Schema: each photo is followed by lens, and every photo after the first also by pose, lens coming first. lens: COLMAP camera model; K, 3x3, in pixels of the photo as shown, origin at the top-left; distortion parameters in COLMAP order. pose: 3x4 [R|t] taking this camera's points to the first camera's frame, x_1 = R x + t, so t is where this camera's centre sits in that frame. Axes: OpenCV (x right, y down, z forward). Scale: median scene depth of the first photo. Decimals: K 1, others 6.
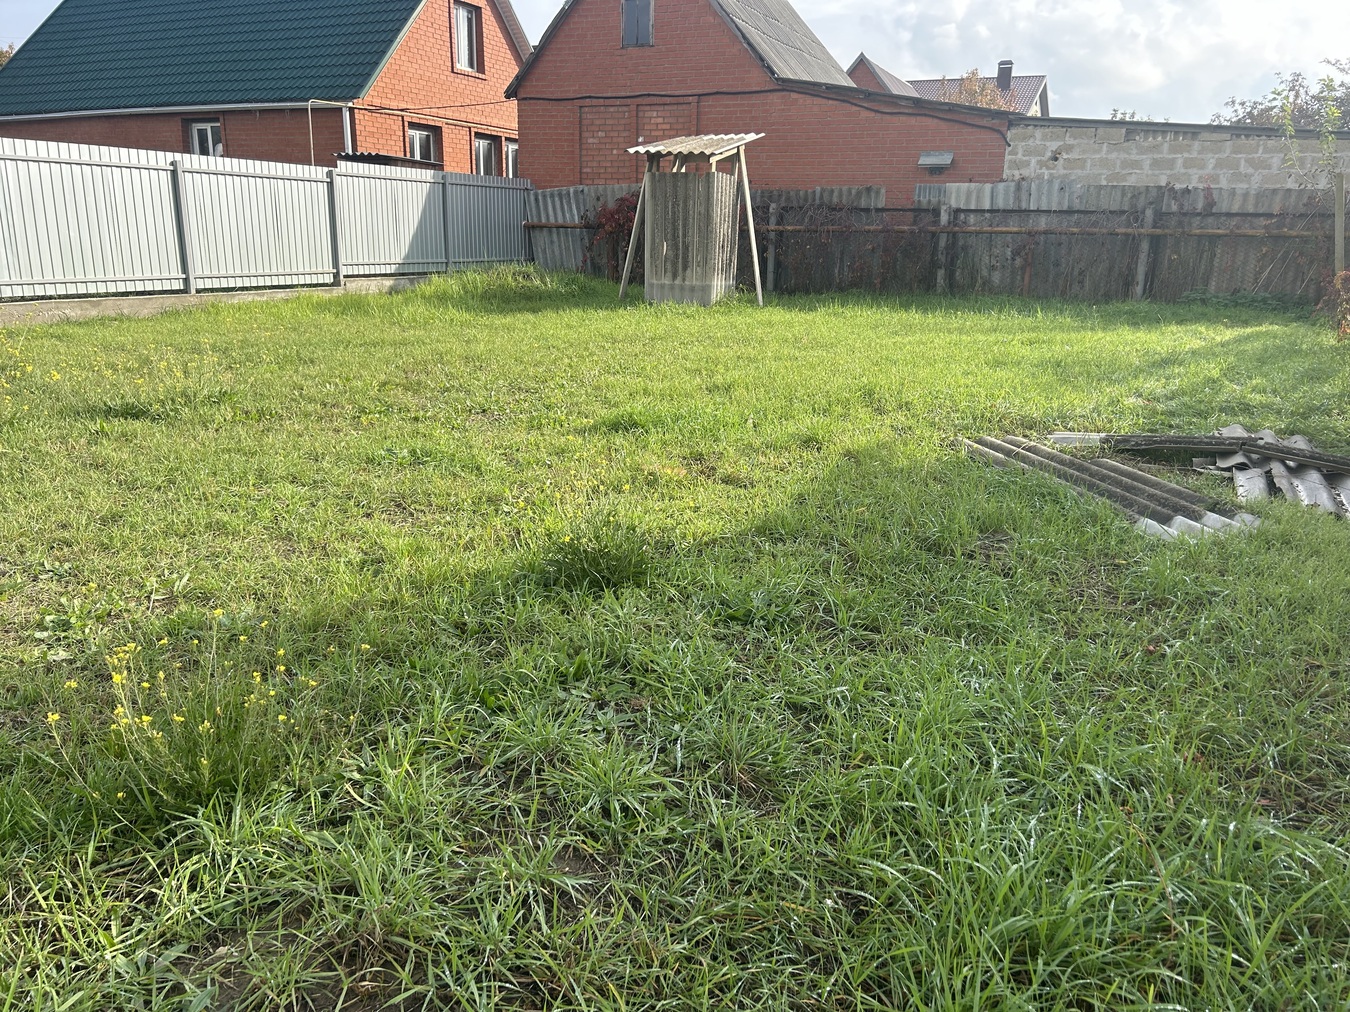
lens RADIAL K [[1006.2, 0, 684.9], [0, 1006.2, 512.5], [0, 0, 1]] dist [0.043466, -0.054190]
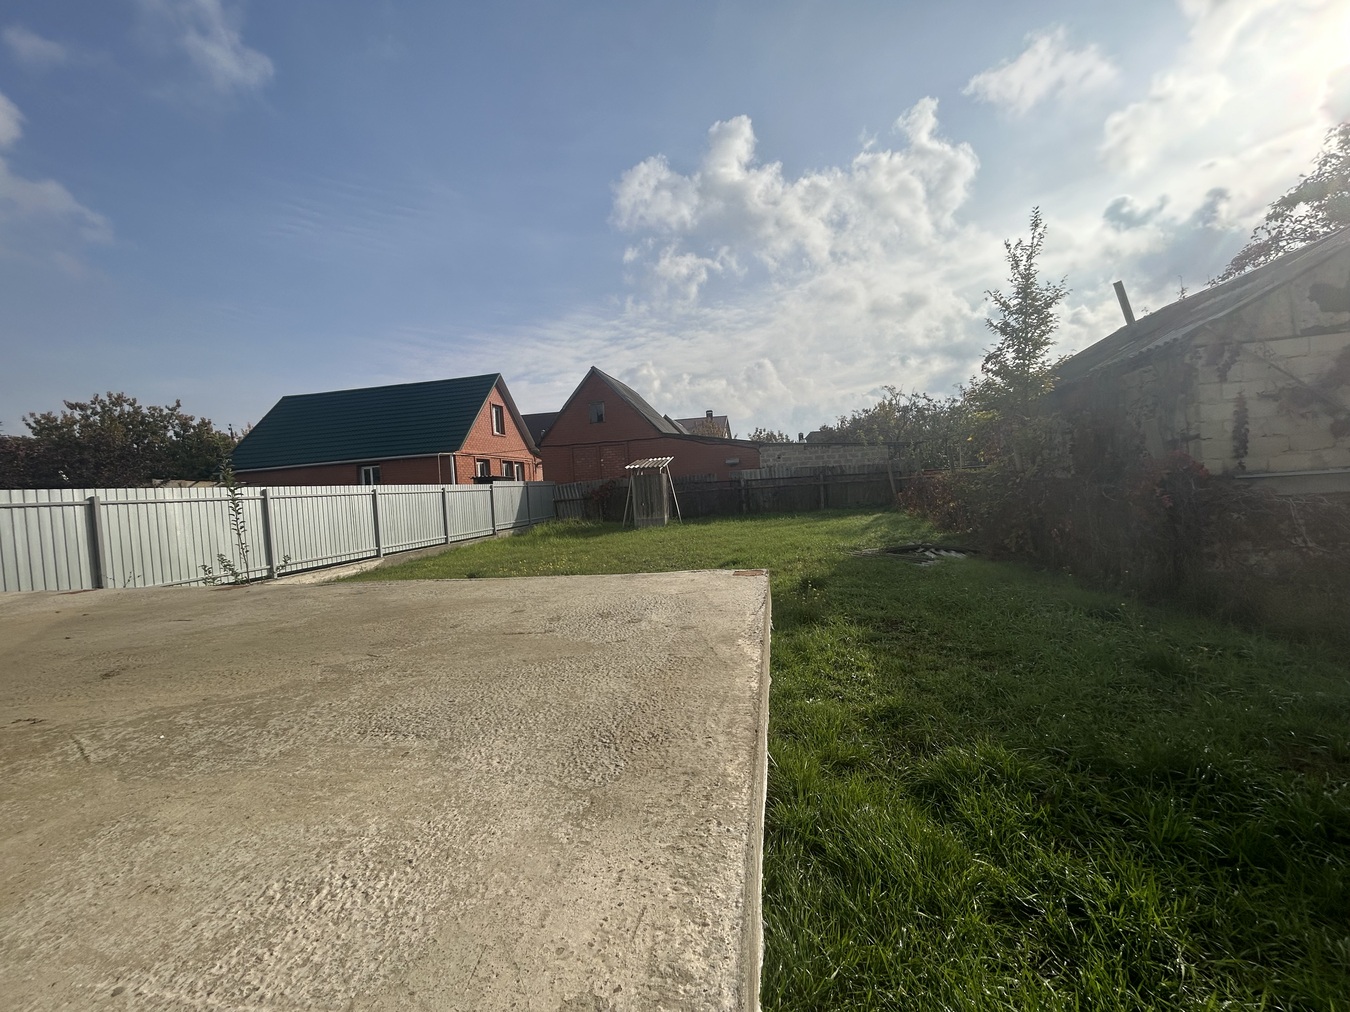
lens RADIAL K [[545.3, 0, 671.1], [0, 545.3, 476.7], [0, 0, 1]] dist [-0.003039, 0.001103]
pose [[0.968059, -0.075655, 0.239038, -0.245584], [0.142286, 0.950766, -0.275317, 0.035595], [-0.206440, 0.300535, 0.931161, -0.217927]]
